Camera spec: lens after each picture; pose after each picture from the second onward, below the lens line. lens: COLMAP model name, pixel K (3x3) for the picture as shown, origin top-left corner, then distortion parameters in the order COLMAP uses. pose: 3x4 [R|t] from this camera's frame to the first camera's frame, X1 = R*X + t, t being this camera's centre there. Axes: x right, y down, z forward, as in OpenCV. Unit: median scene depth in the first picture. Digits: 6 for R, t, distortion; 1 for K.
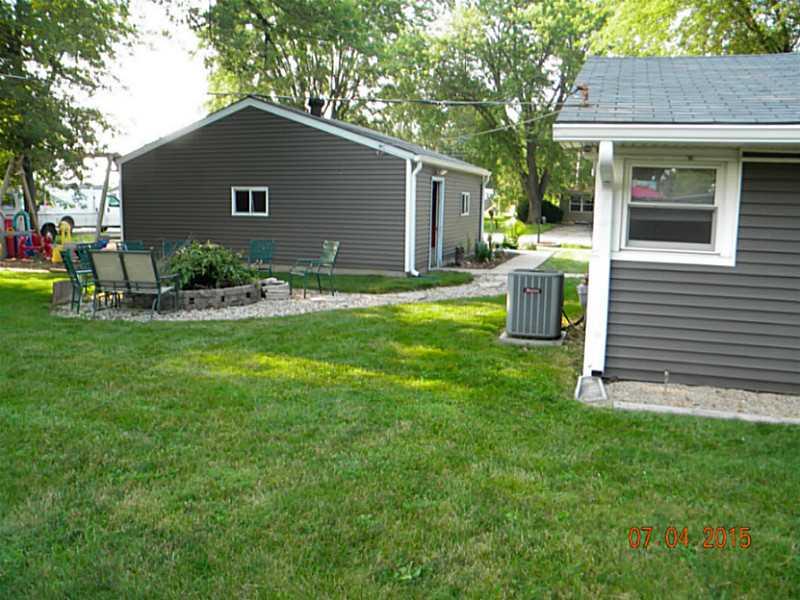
lens RADIAL K [[677.0, 0, 400.0], [0, 677.0, 300.0], [0, 0, 1]] dist [-0.197241, 0.162882]
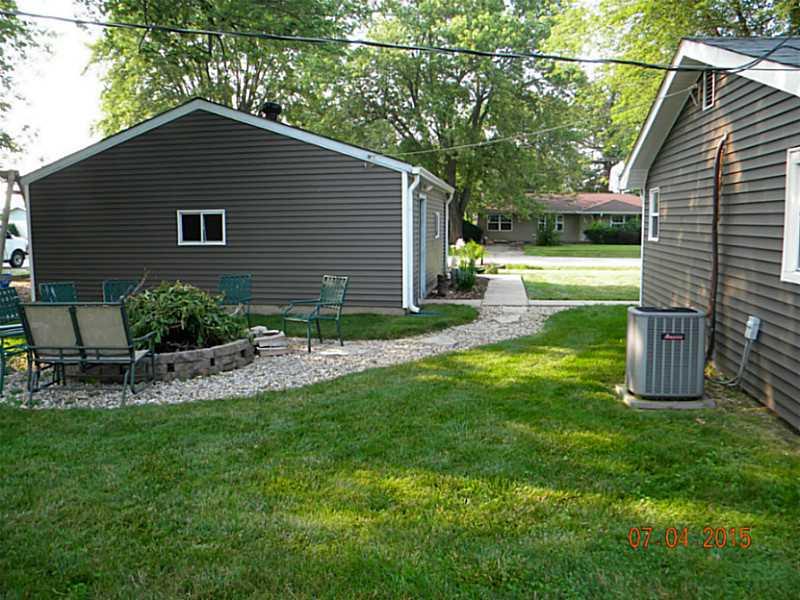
lens RADIAL K [[677.0, 0, 400.0], [0, 677.0, 300.0], [0, 0, 1]] dist [-0.197241, 0.162882]
pose [[0.986732, -0.038990, 0.157608, -0.129125], [0.044248, 0.998570, -0.029994, -0.027668], [-0.156213, 0.036570, 0.987046, 0.190120]]
